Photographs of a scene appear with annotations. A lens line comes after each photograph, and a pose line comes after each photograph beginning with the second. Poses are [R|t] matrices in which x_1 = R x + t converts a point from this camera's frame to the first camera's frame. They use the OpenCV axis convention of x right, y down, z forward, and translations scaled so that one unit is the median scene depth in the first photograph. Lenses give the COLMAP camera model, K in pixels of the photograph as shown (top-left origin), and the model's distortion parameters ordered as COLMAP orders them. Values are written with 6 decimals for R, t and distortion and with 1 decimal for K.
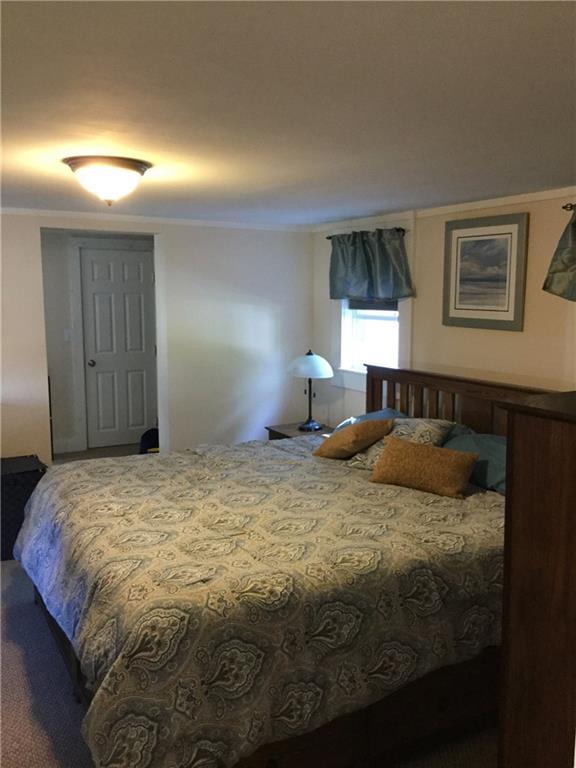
lens RADIAL K [[693.2, 0, 288.0], [0, 693.2, 384.0], [0, 0, 1]] dist [0.119336, -0.210584]
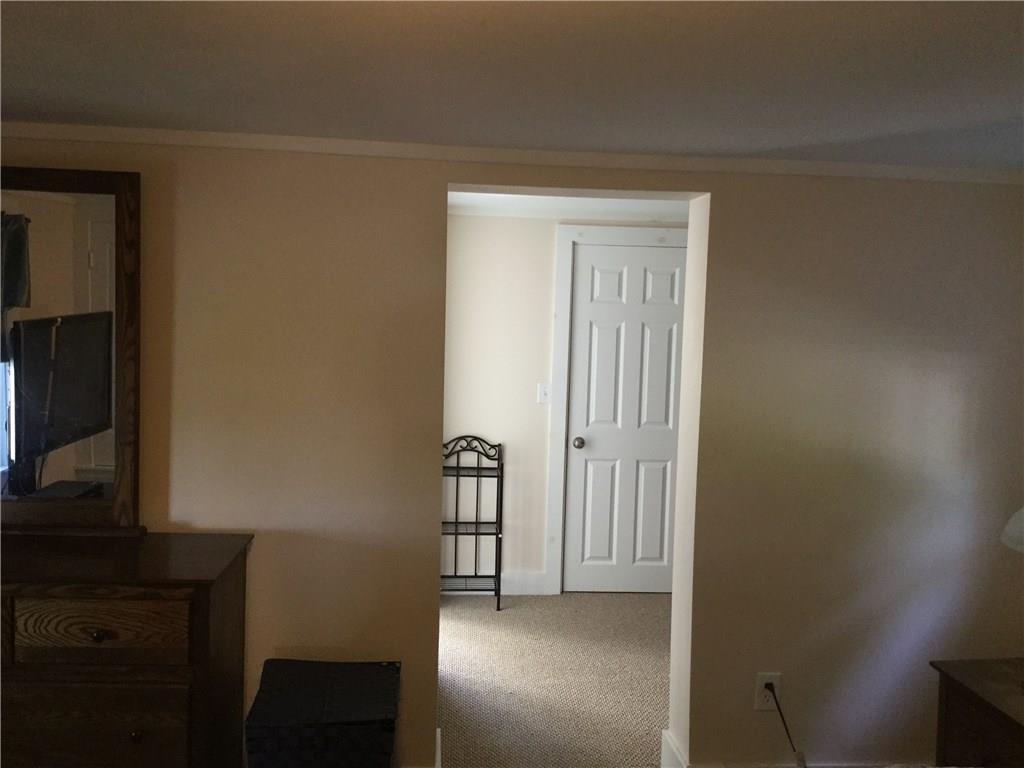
lens RADIAL K [[924.3, 0, 512.0], [0, 924.3, 384.0], [0, 0, 1]] dist [0.119336, -0.210584]
pose [[0.917473, 0.055573, -0.393896, -0.049511], [-0.080536, 0.995638, -0.047115, -0.052709], [0.389560, 0.074949, 0.917947, 0.391116]]
